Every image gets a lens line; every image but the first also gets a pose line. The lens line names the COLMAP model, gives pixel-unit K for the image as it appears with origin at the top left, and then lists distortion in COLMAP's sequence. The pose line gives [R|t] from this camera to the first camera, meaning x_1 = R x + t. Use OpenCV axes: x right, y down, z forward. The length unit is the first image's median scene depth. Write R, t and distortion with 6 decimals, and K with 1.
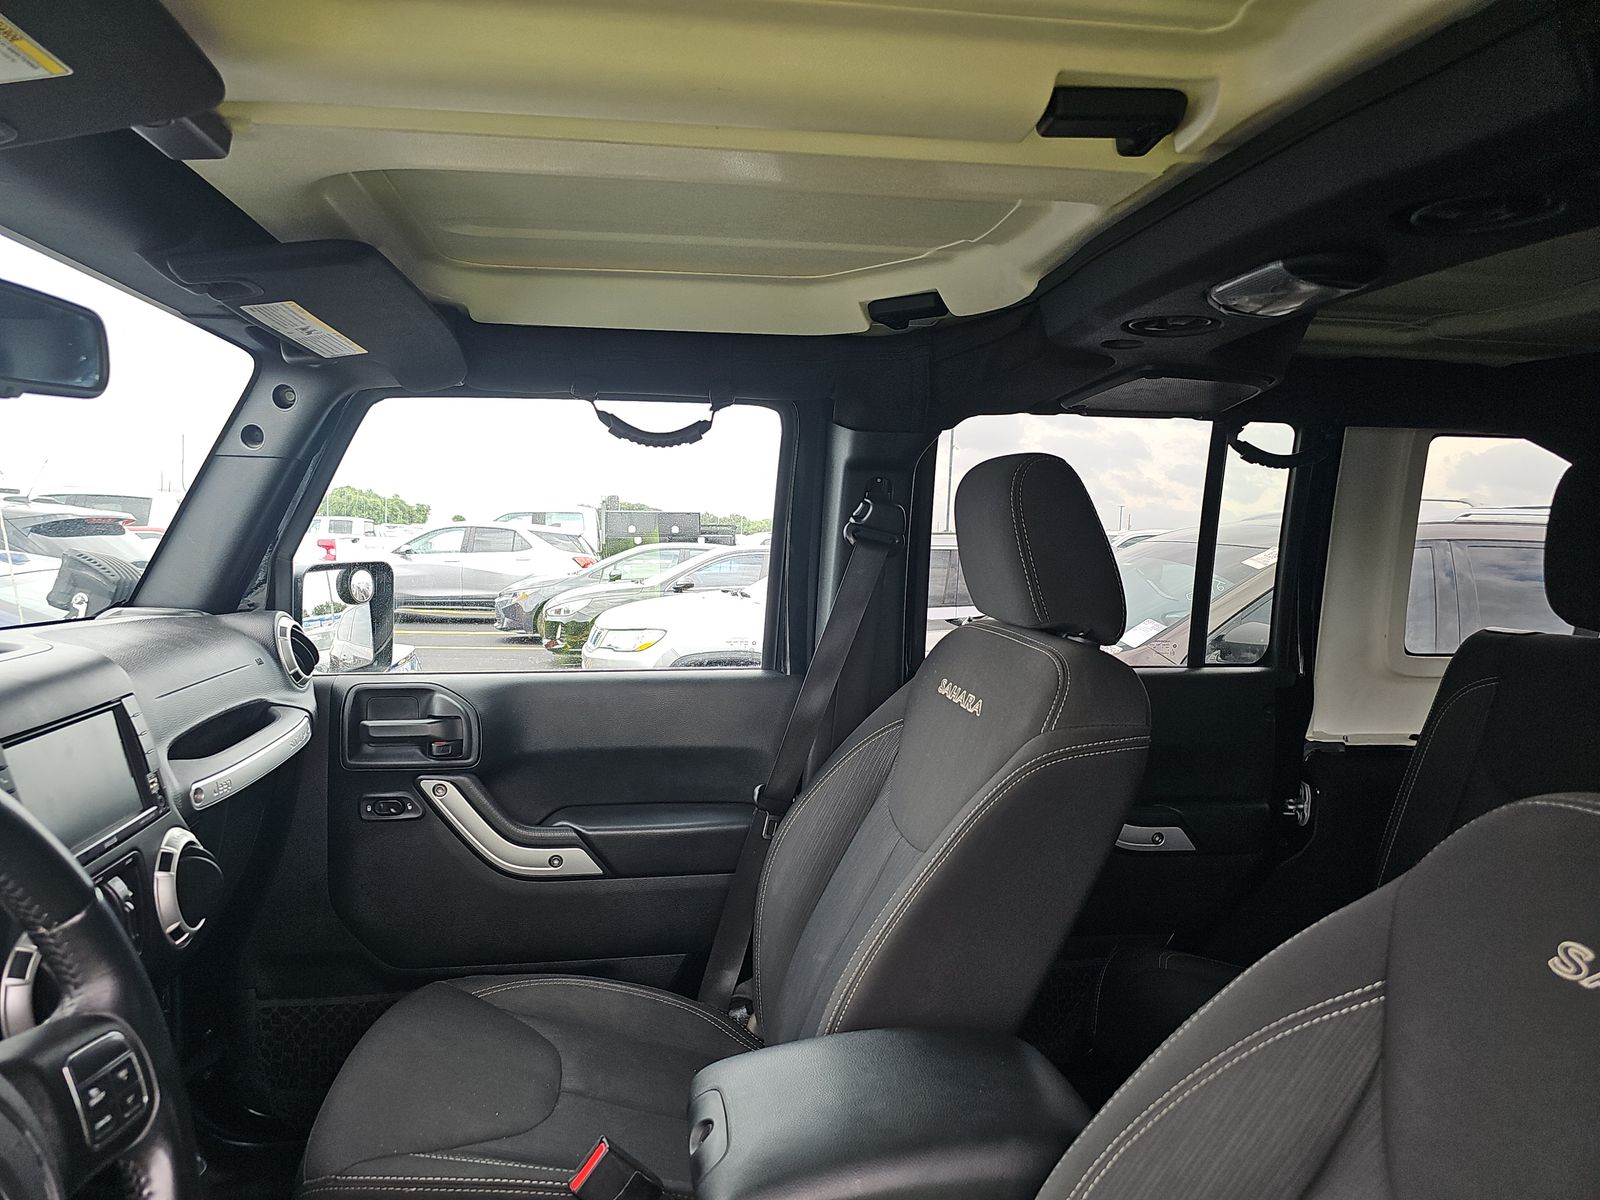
lens RADIAL K [[1069.7, 0, 801.6], [0, 1069.7, 613.8], [0, 0, 1]] dist [0.031141, -0.029127]
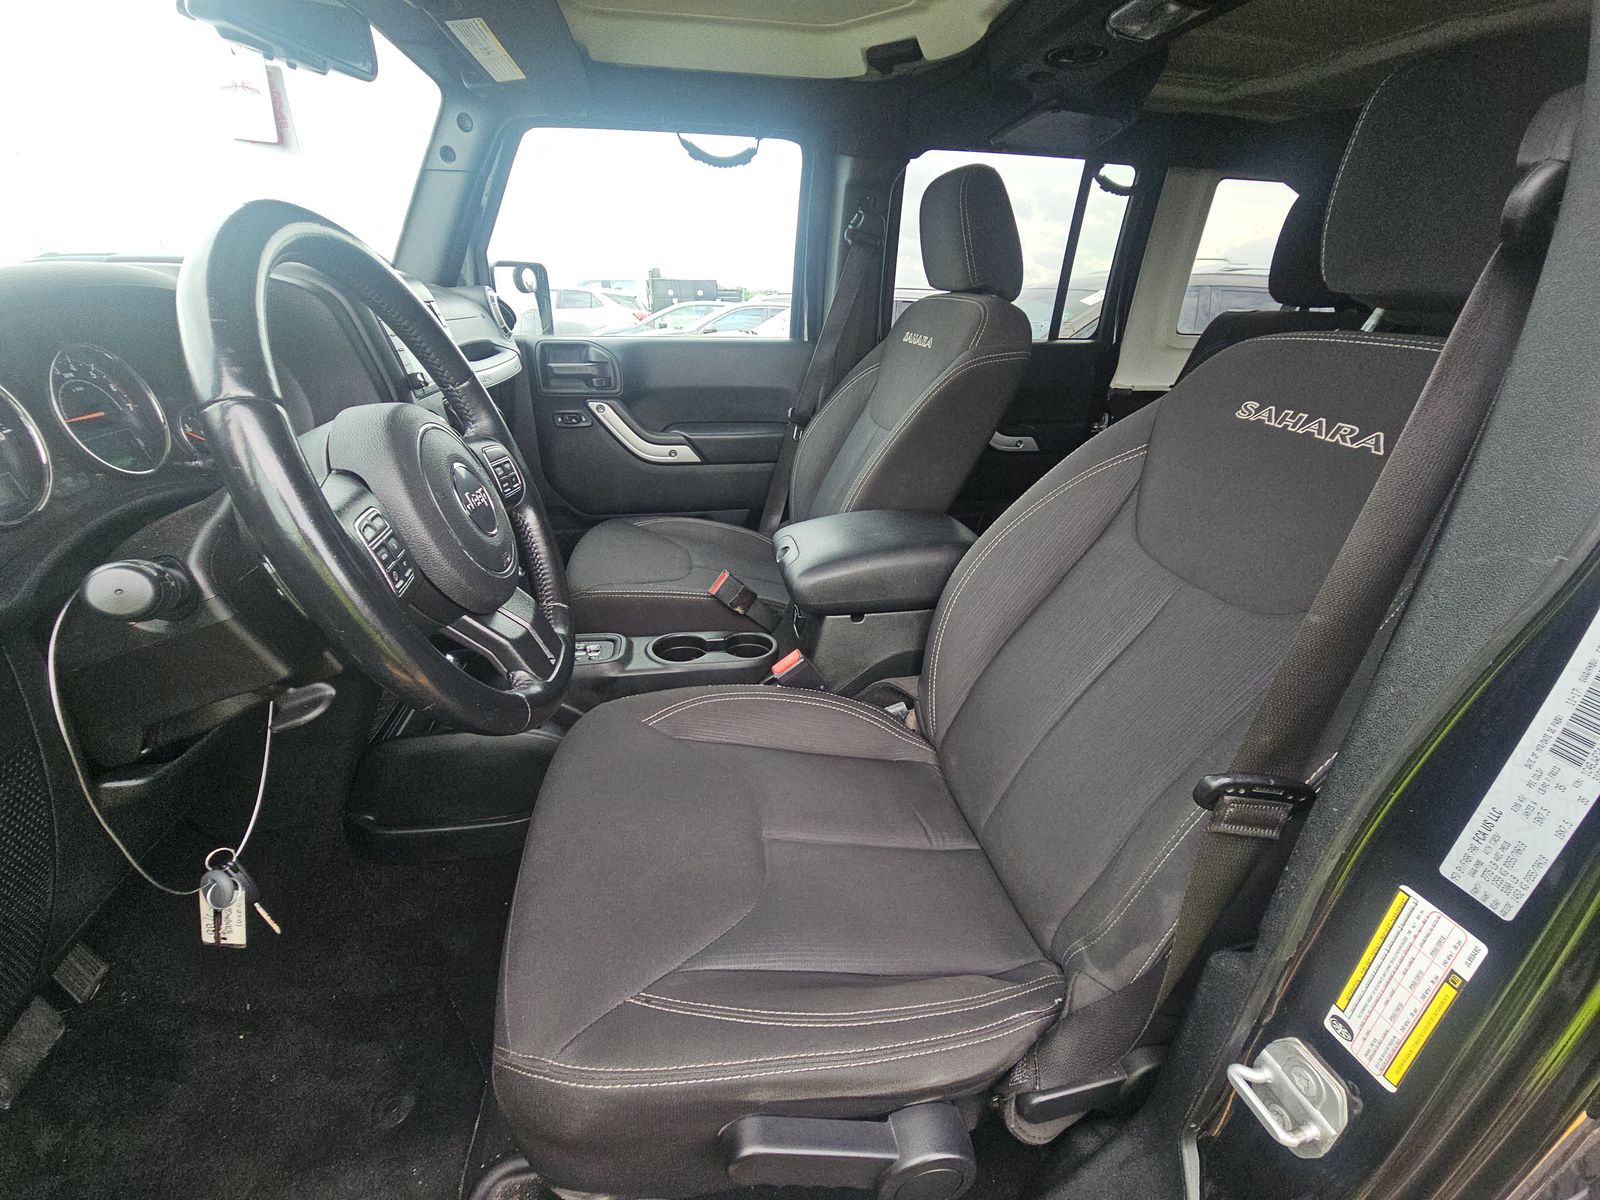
lens RADIAL K [[656.3, 0, 821.3], [0, 656.3, 609.6], [0, 0, 1]] dist [-0.004273, -0.004684]
pose [[0.998776, -0.014804, 0.047198, -0.050301], [-0.003119, 0.933419, 0.358774, 0.095387], [-0.049367, -0.358482, 0.932231, -0.083057]]
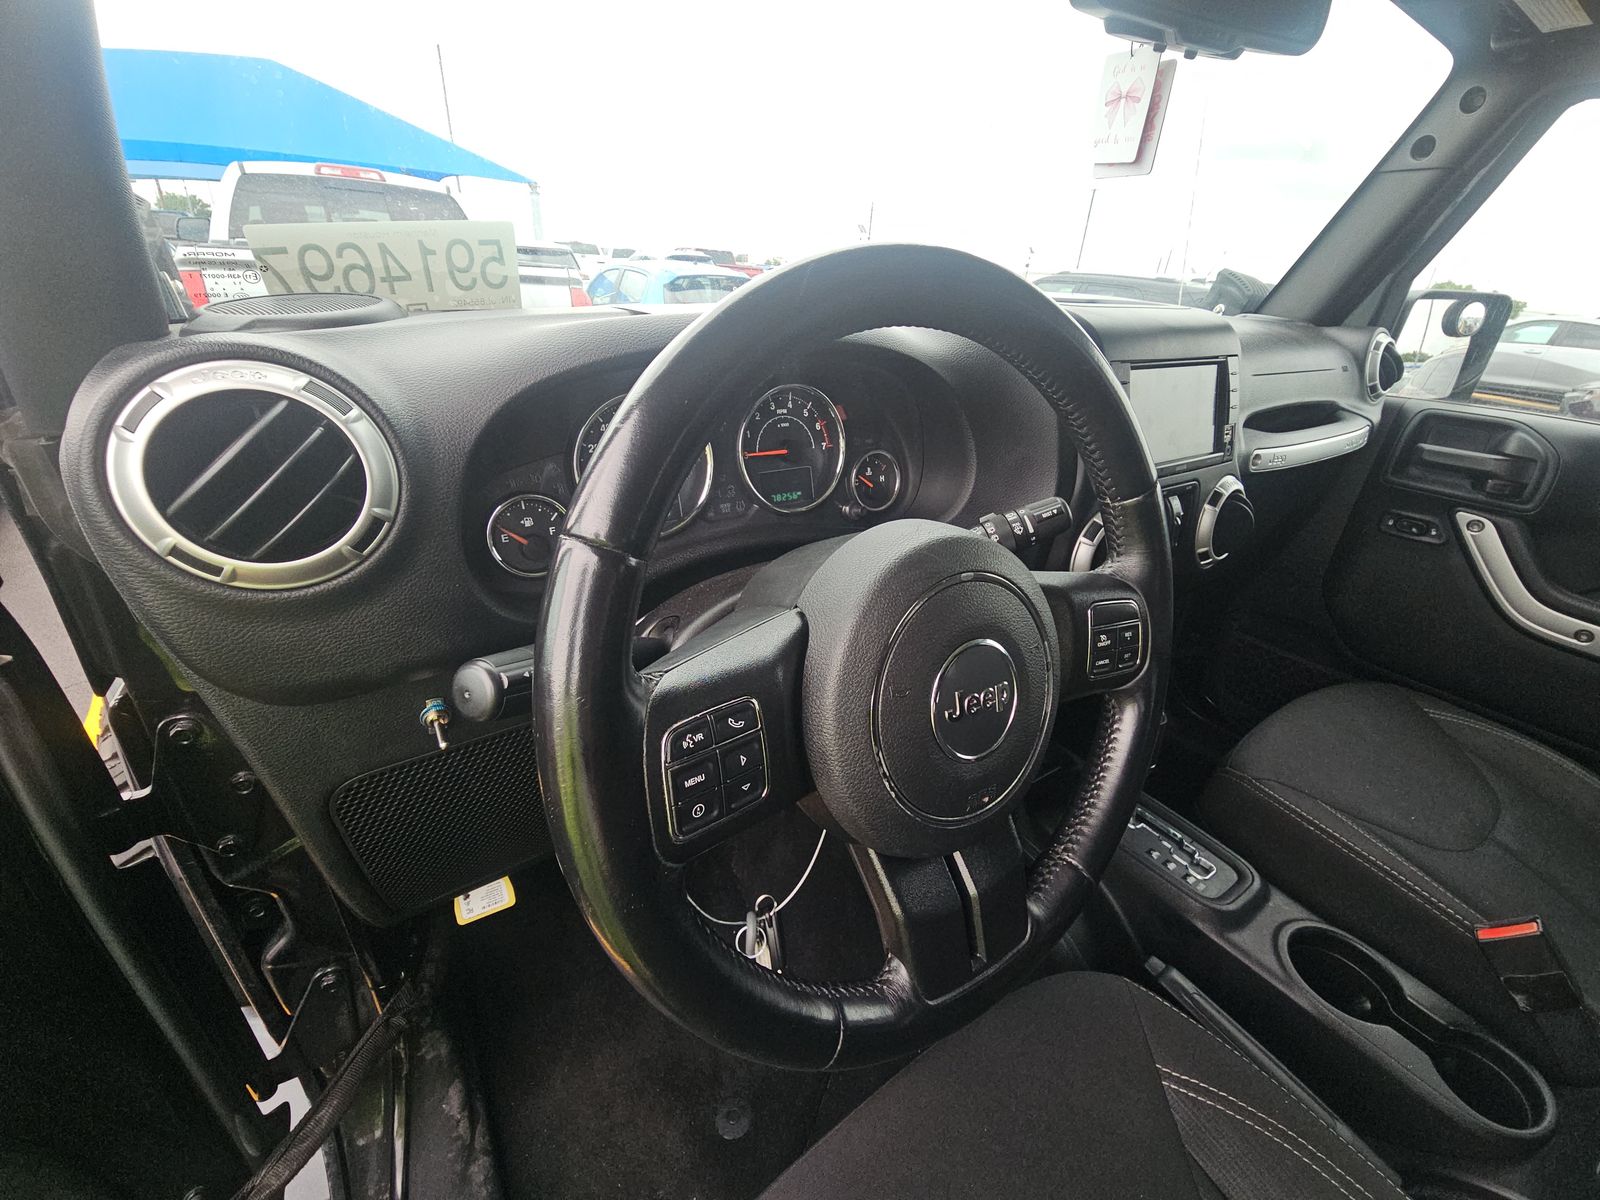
lens RADIAL K [[656.3, 0, 801.0], [0, 656.3, 600.4], [0, 0, 1]] dist [-0.004273, -0.004684]
pose [[0.428836, 0.394691, -0.812600, -0.081788], [-0.104831, 0.915173, 0.389189, 0.057499], [0.897279, -0.081713, 0.433835, 0.141932]]
